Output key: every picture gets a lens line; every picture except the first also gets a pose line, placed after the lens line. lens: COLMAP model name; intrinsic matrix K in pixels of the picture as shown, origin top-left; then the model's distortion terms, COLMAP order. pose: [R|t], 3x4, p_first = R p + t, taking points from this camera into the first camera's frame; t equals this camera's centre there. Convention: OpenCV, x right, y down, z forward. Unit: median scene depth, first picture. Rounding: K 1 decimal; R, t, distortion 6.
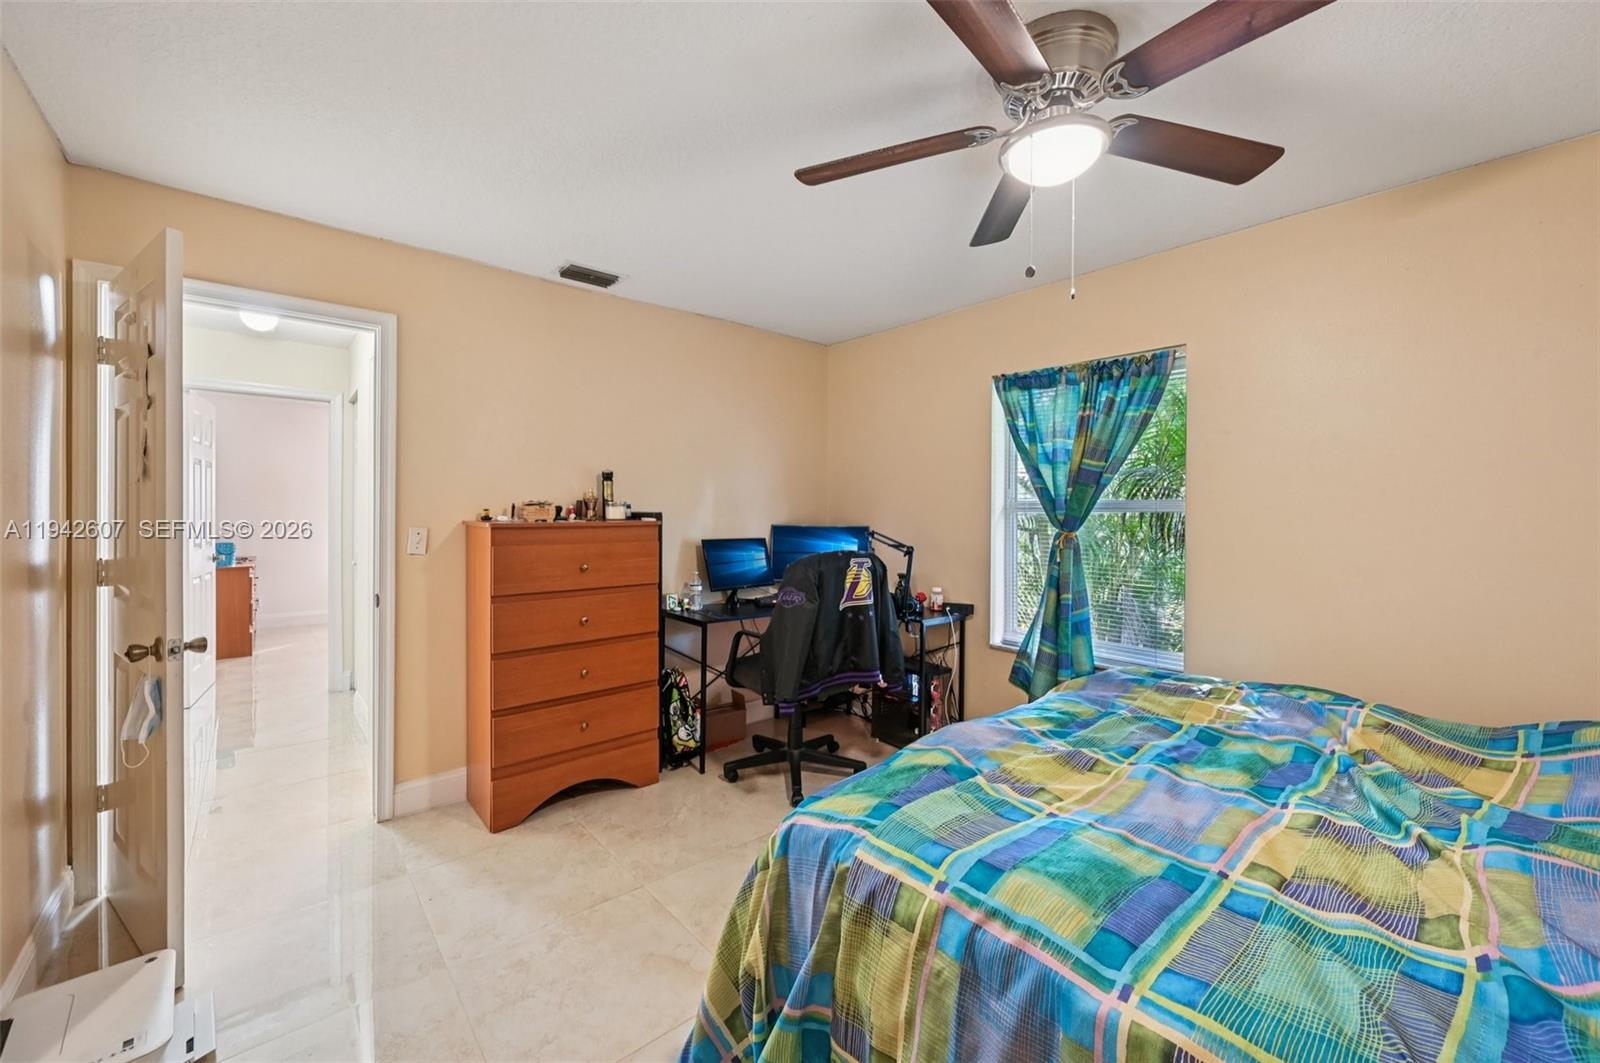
lens RADIAL K [[628.9, 0, 798.8], [0, 628.9, 519.8], [0, 0, 1]] dist [-0.004039, 0.000366]
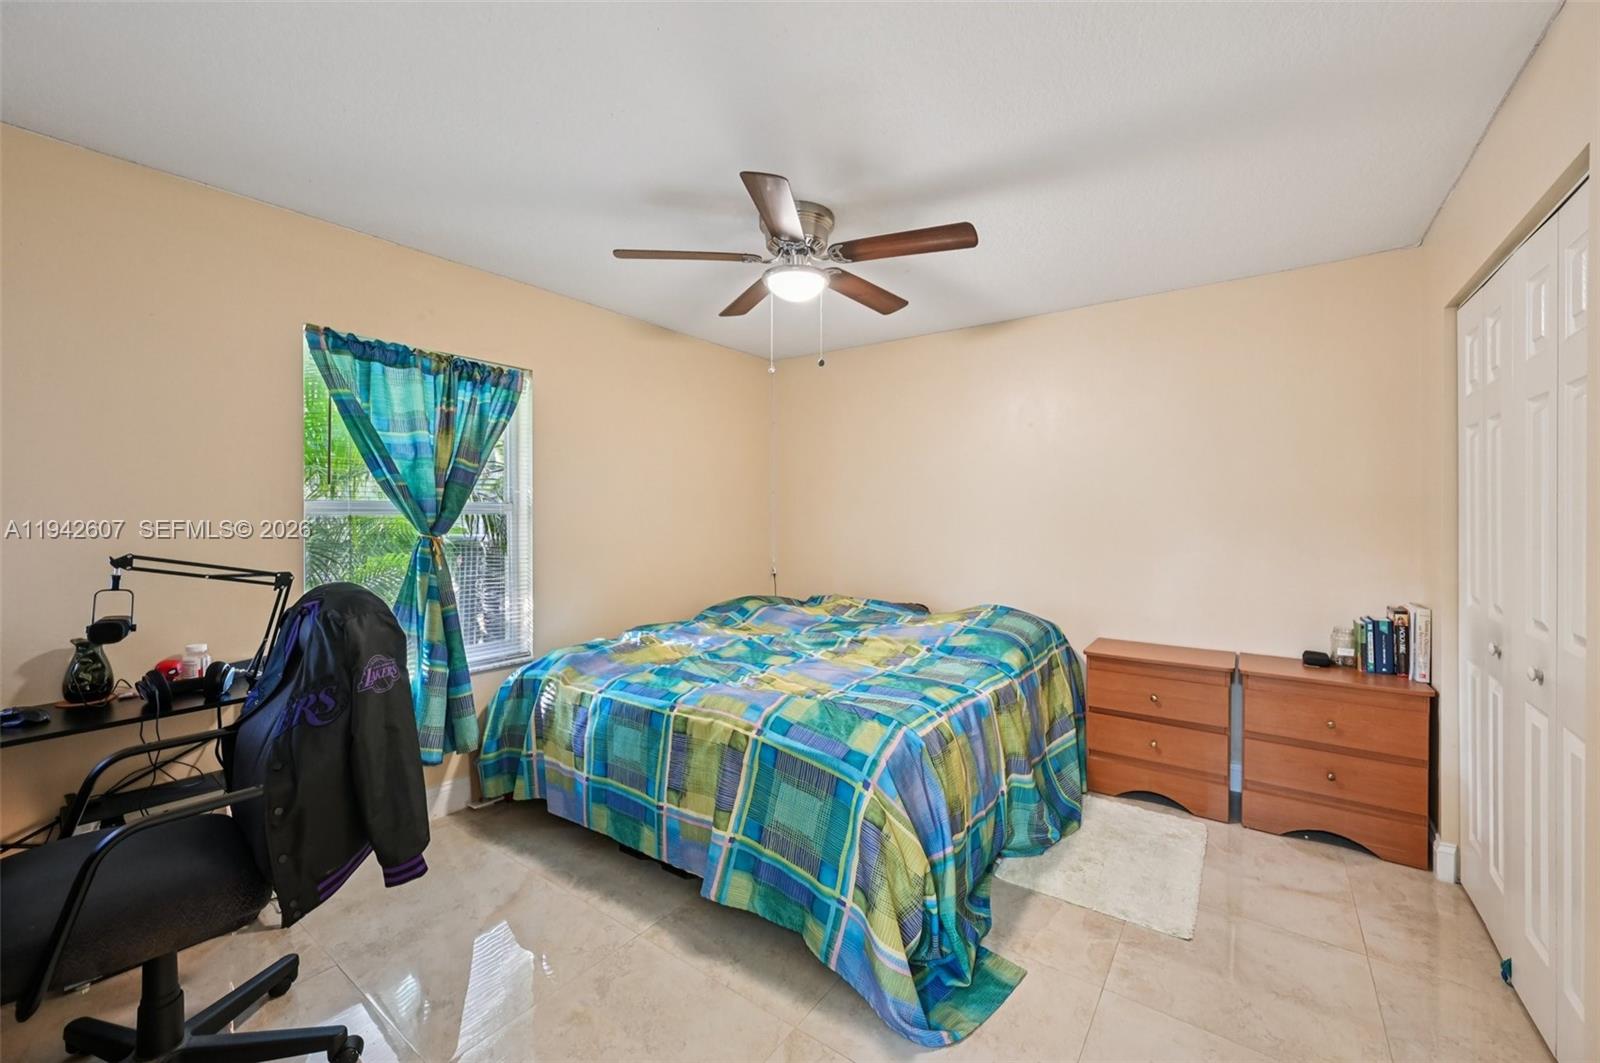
lens RADIAL K [[628.9, 0, 800.8], [0, 628.9, 518.9], [0, 0, 1]] dist [-0.004039, 0.000366]
pose [[-0.221556, -0.016121, 0.975014, -0.584013], [0.015243, 0.999684, 0.019992, -0.016188], [-0.975029, 0.019291, -0.221240, 0.703891]]
